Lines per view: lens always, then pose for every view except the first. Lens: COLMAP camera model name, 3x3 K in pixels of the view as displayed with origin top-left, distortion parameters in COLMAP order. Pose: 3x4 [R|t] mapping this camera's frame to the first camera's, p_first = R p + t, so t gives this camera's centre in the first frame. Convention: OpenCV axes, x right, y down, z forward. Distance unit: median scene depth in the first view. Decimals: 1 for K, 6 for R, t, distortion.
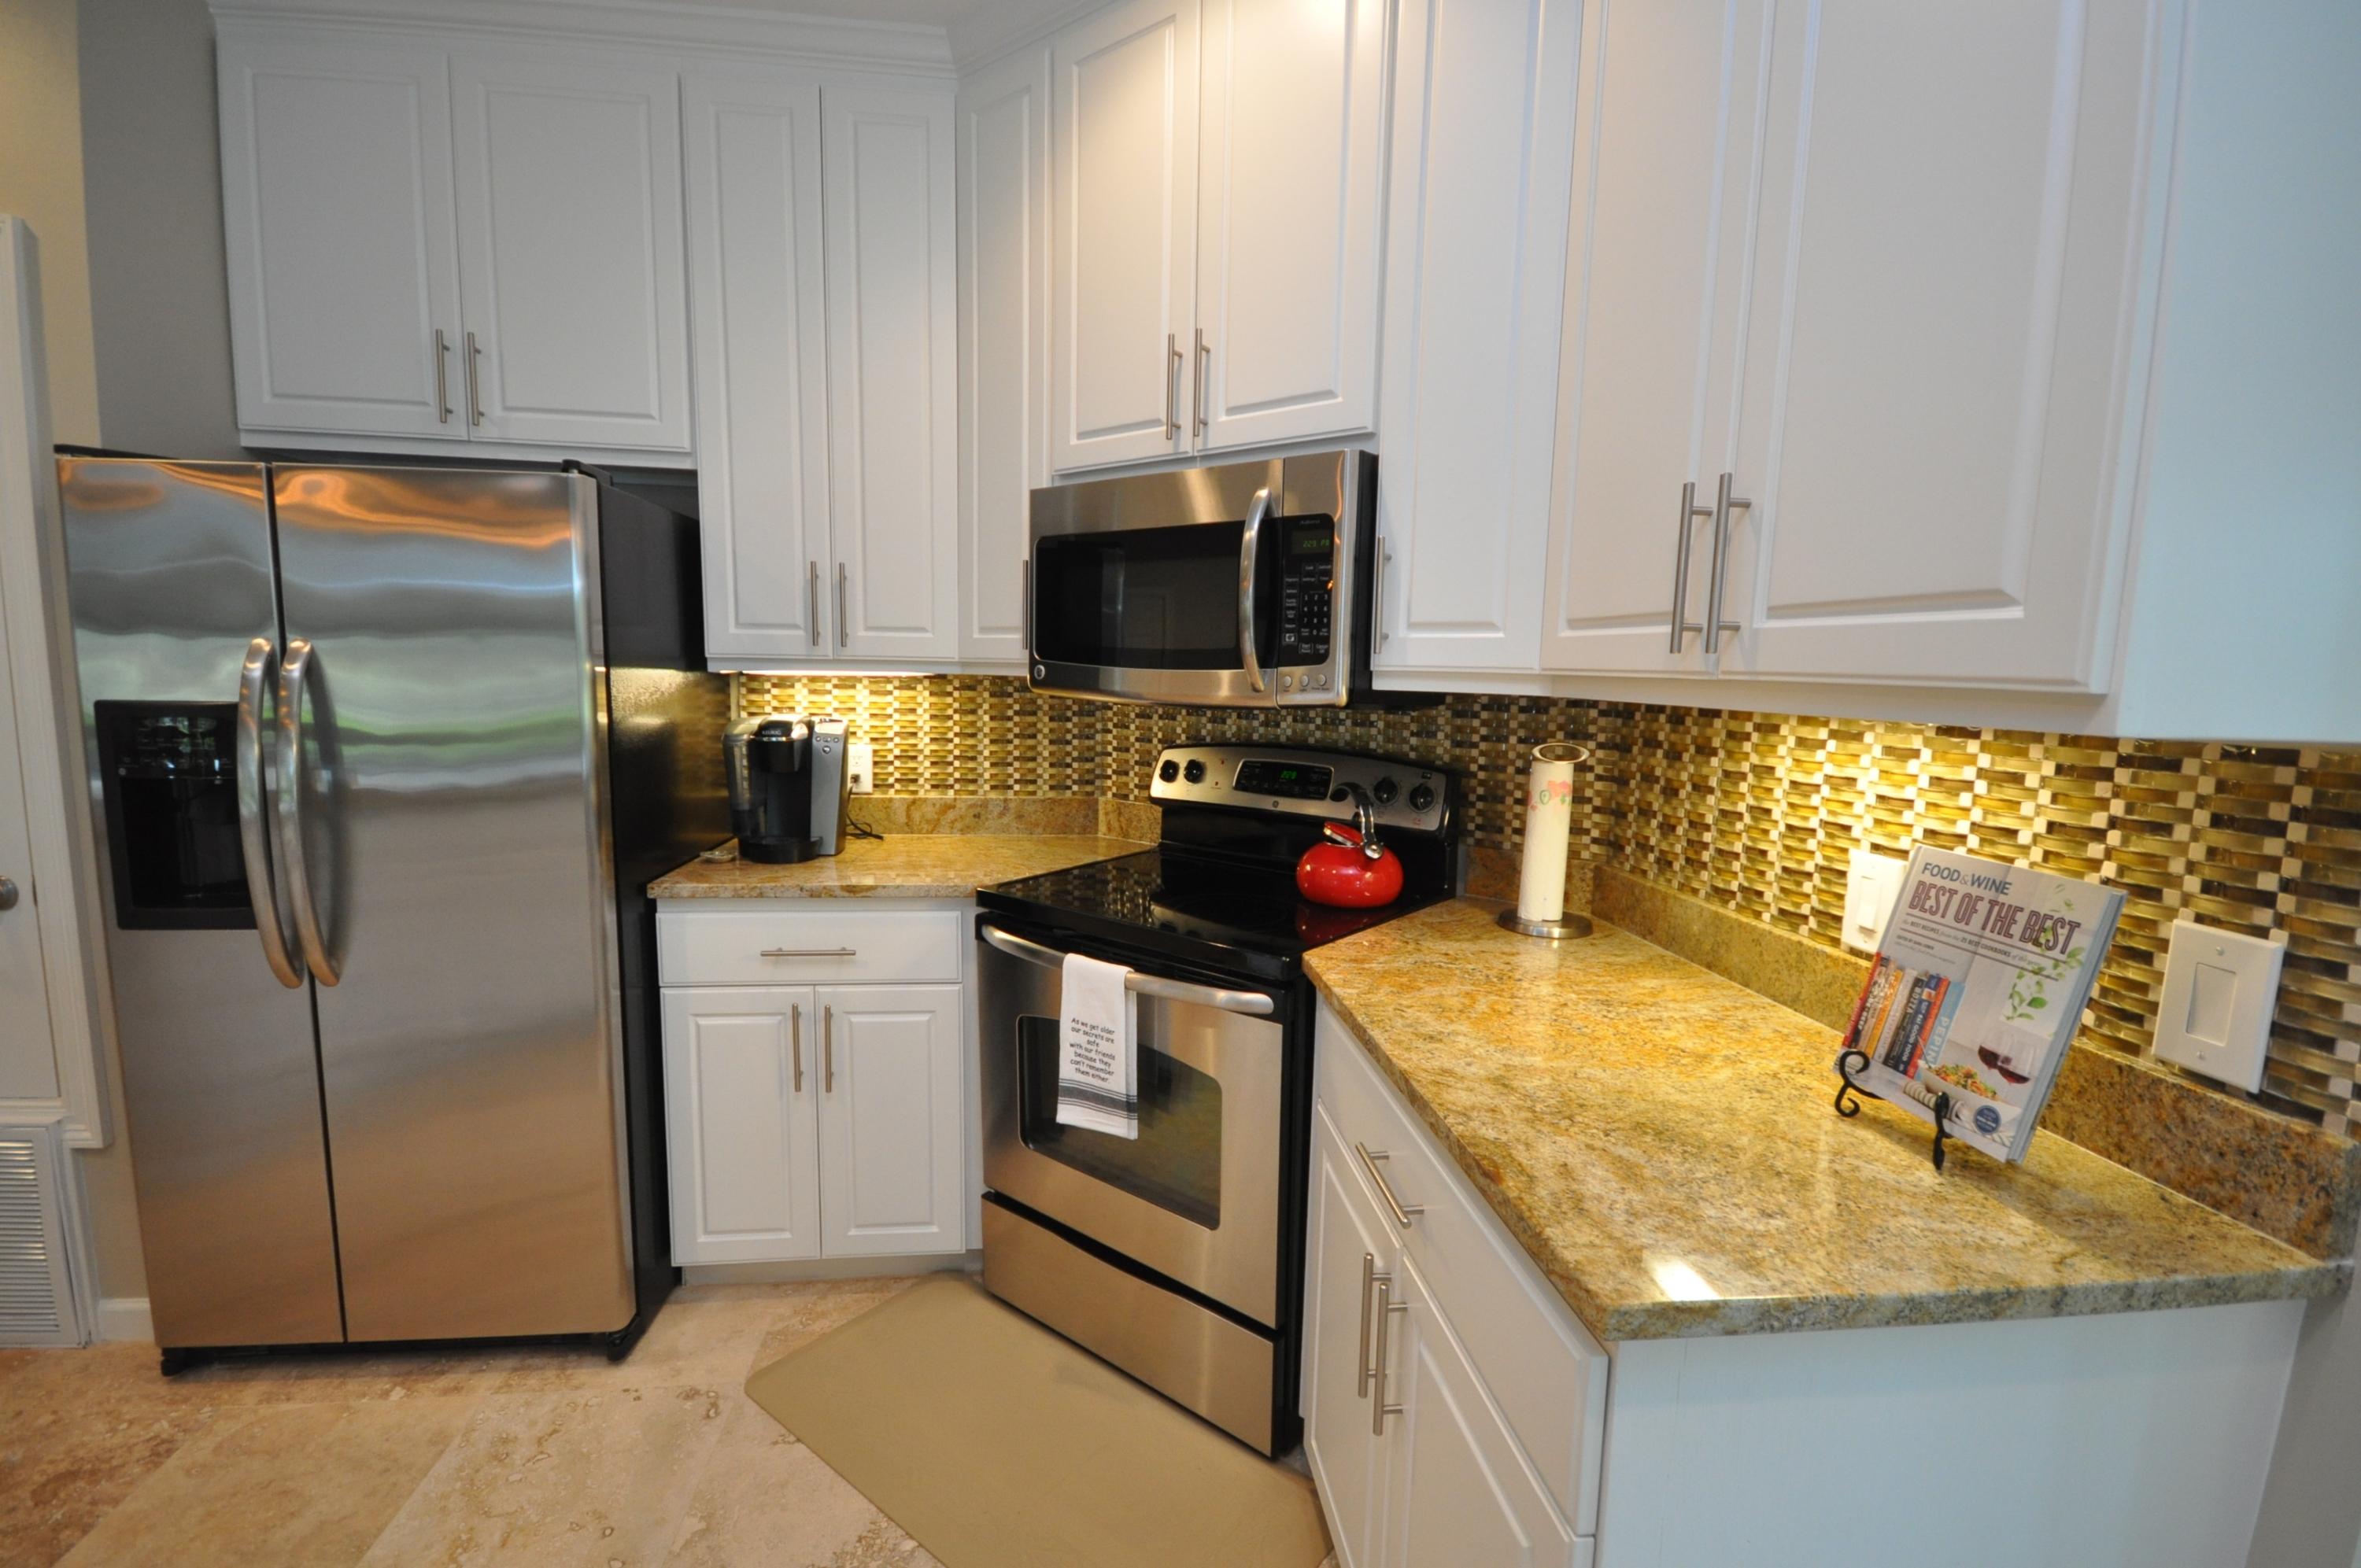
lens RADIAL K [[1036.7, 0, 1186.2], [0, 1036.7, 799.8], [0, 0, 1]] dist [0.001924, -0.006924]
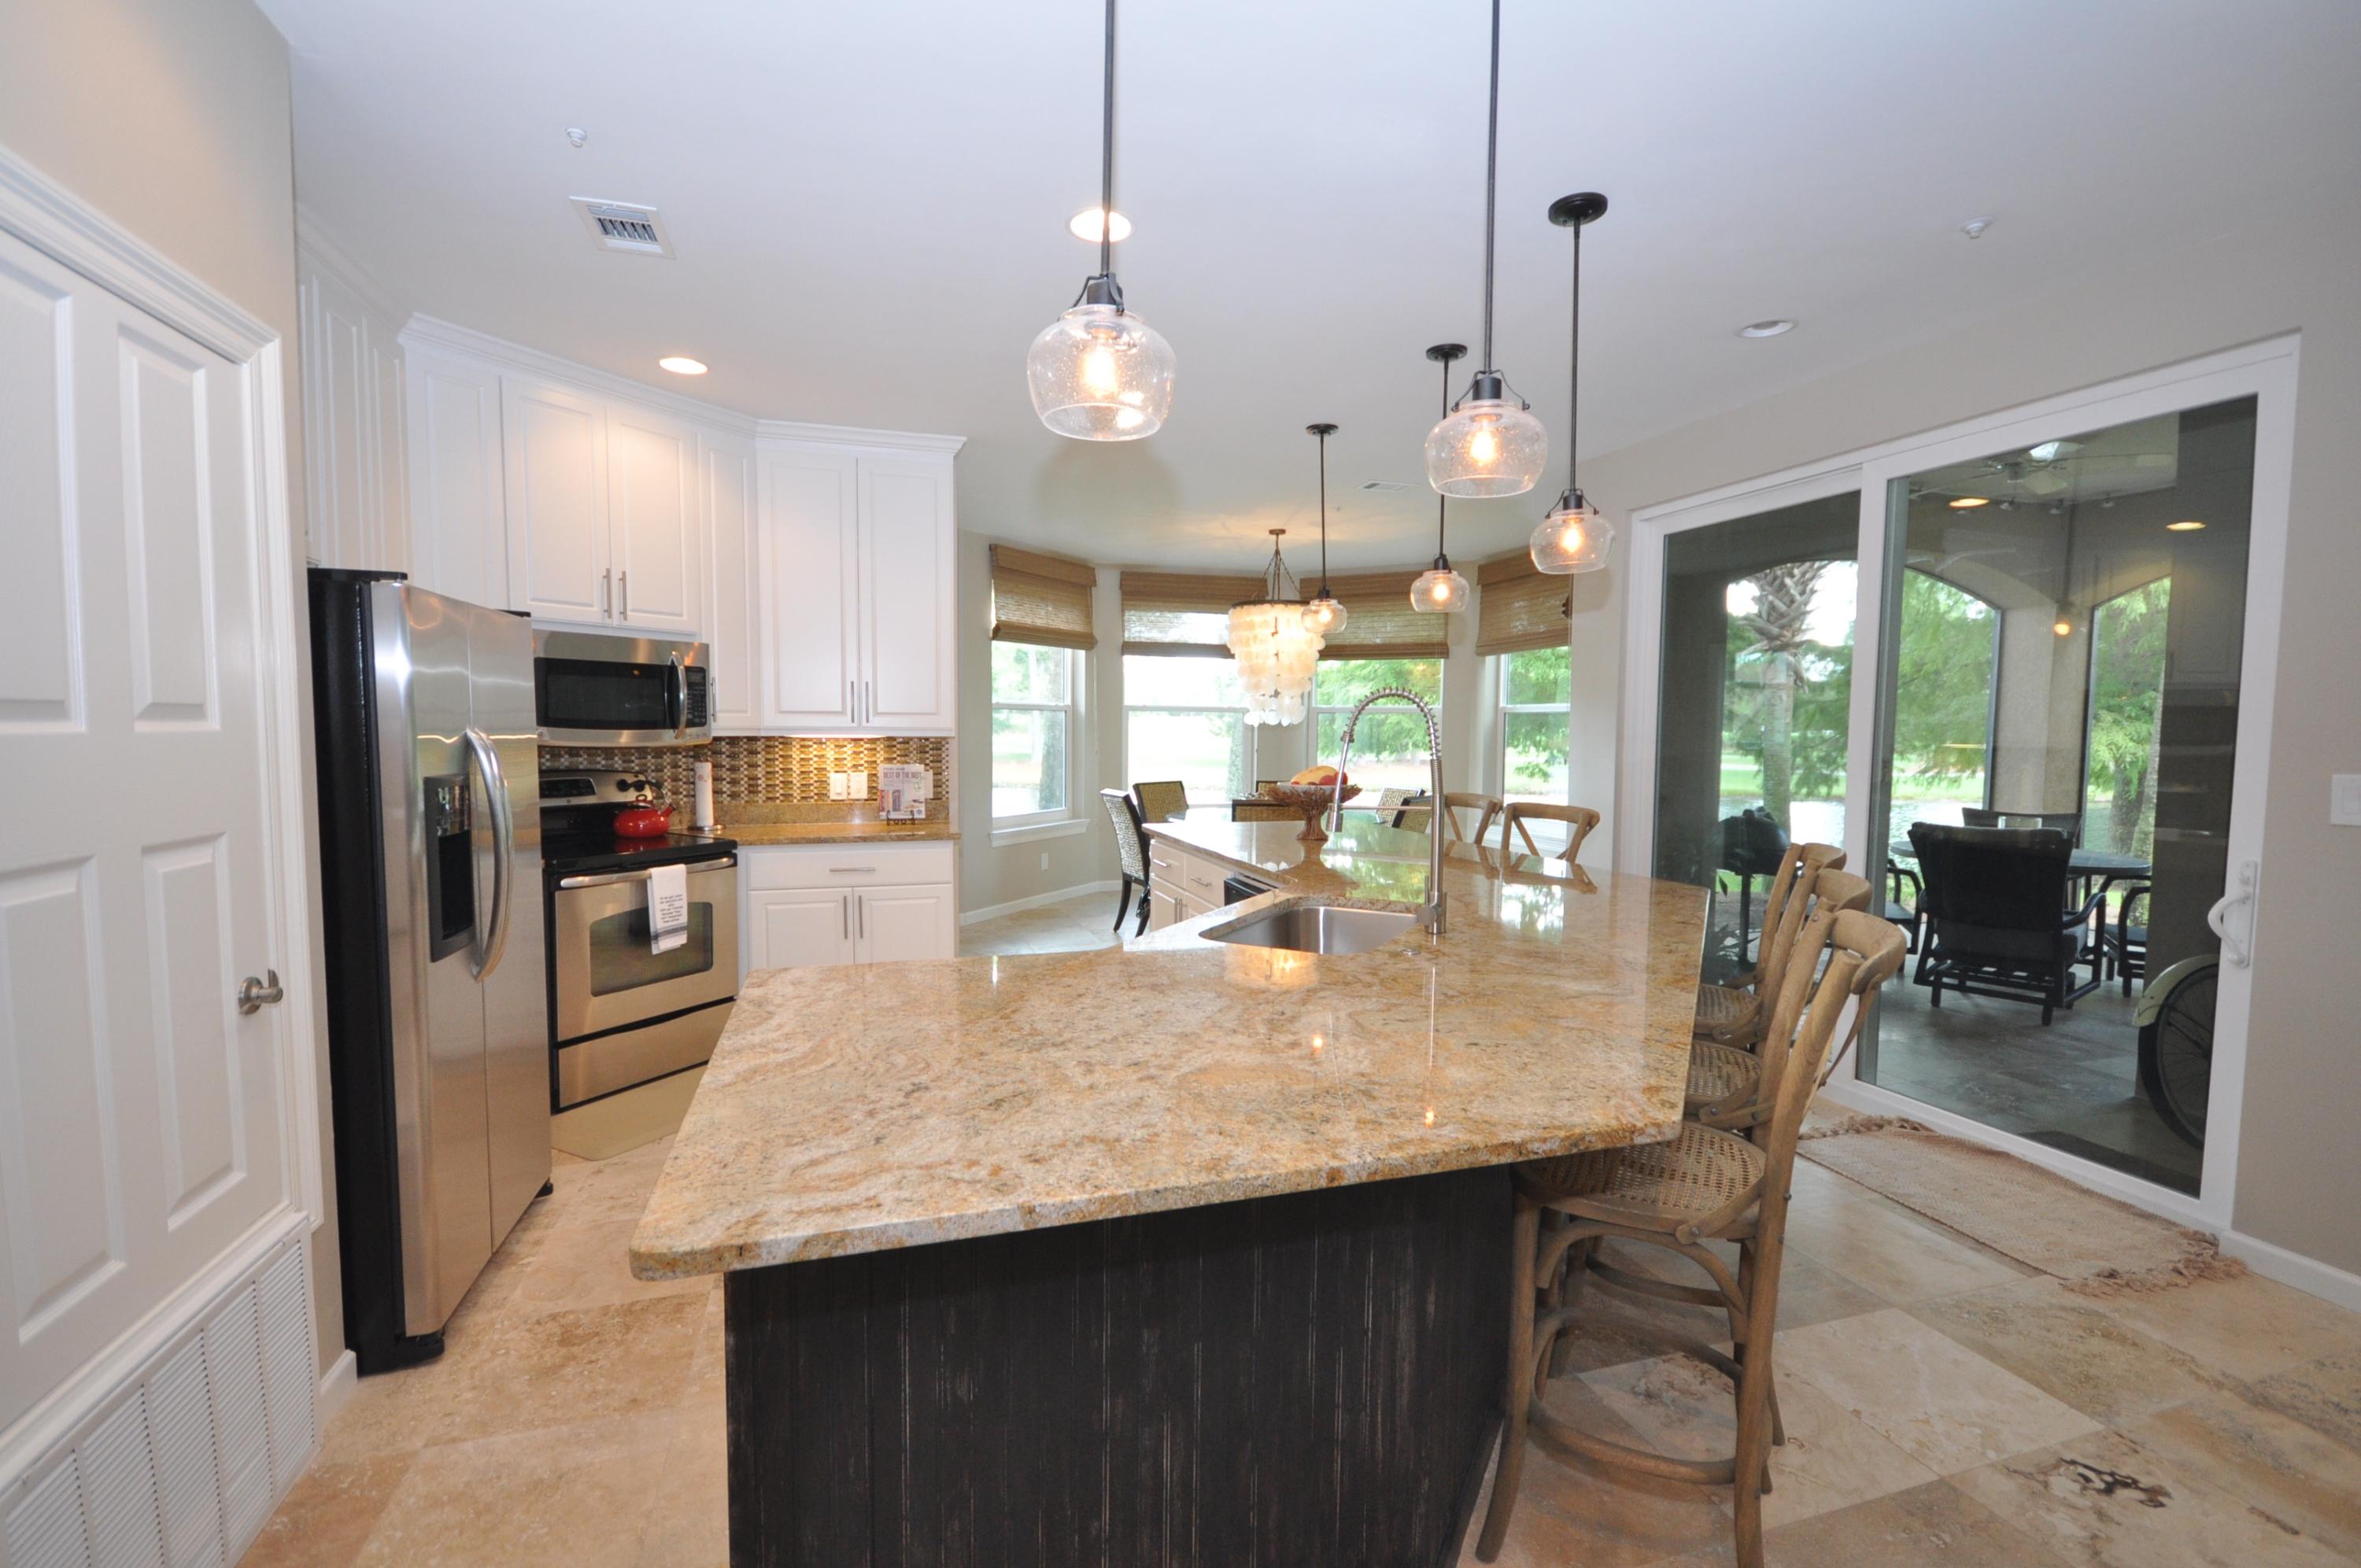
lens RADIAL K [[1036.7, 0, 1181.1], [0, 1036.7, 795.9], [0, 0, 1]] dist [0.001924, -0.006924]
pose [[-0.180256, -0.090424, 0.979455, -2.051730], [0.118426, 0.986527, 0.112872, -0.090941], [-0.976465, 0.136338, -0.167119, 0.260540]]
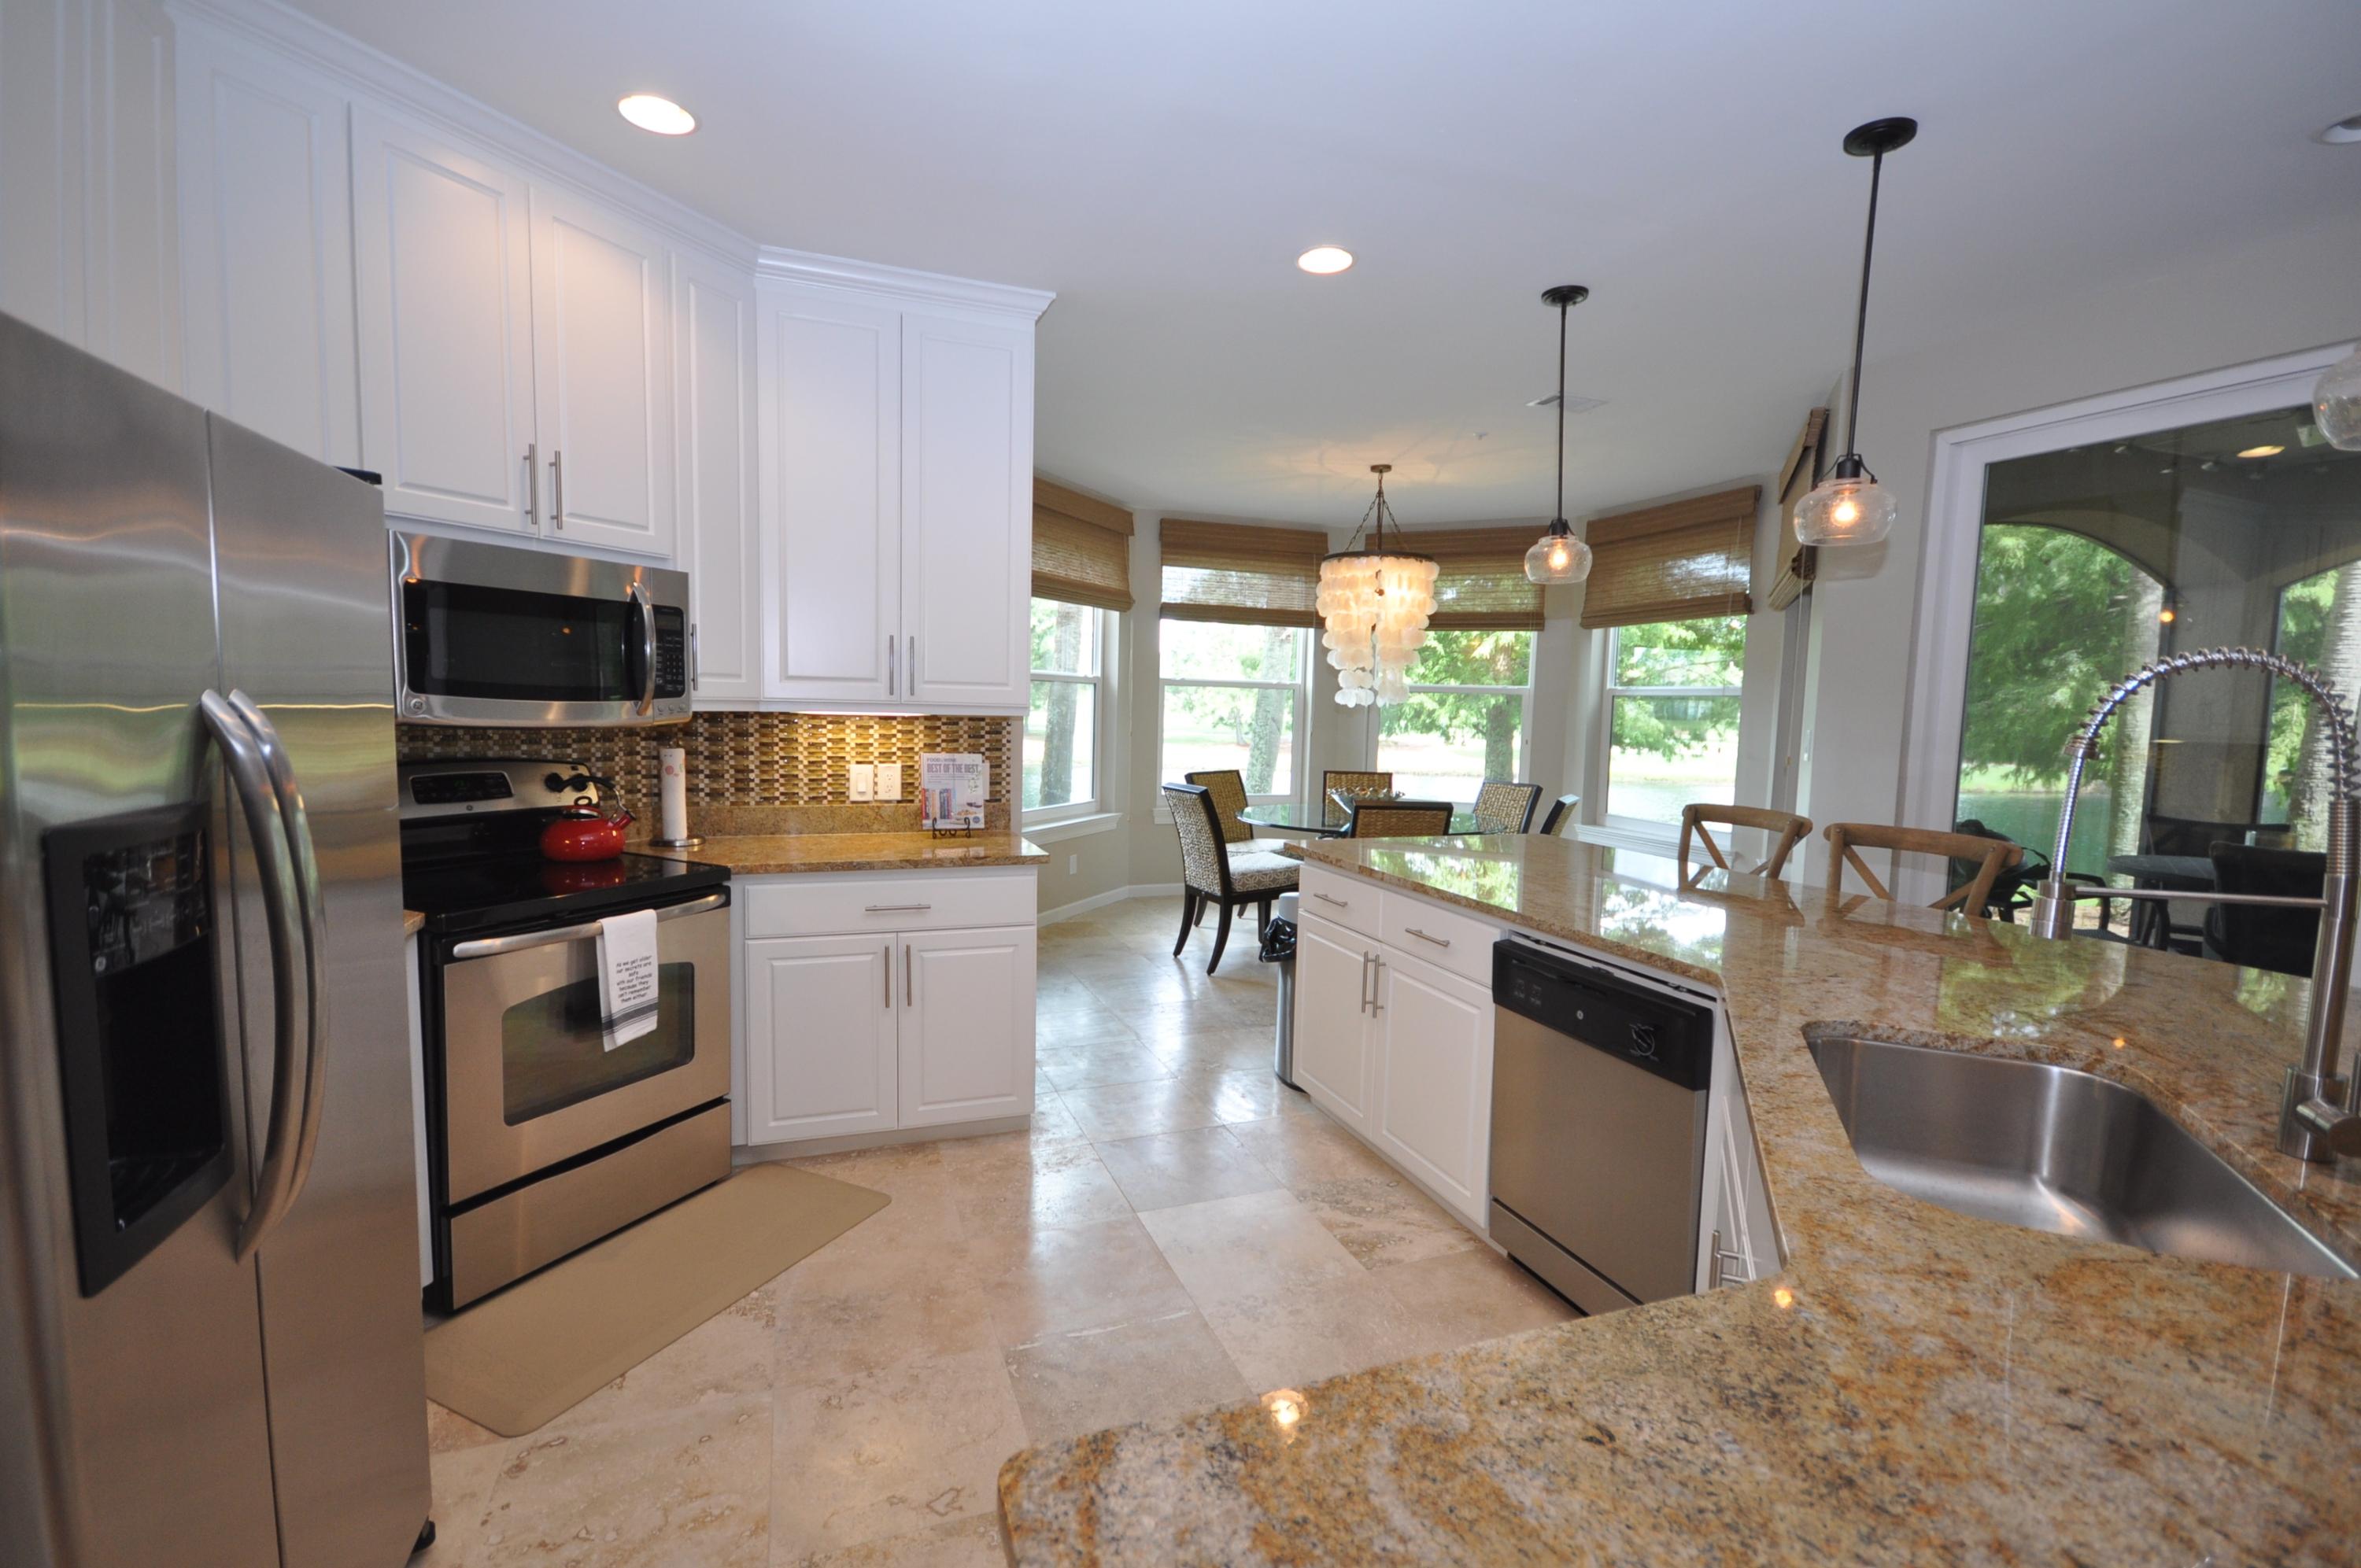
lens RADIAL K [[1036.7, 0, 1182.8], [0, 1036.7, 796.3], [0, 0, 1]] dist [0.001924, -0.006924]
pose [[-0.235220, -0.116865, 0.964891, -1.363790], [0.097990, 0.984835, 0.143169, -0.108244], [-0.966990, 0.128226, -0.220202, 0.493410]]
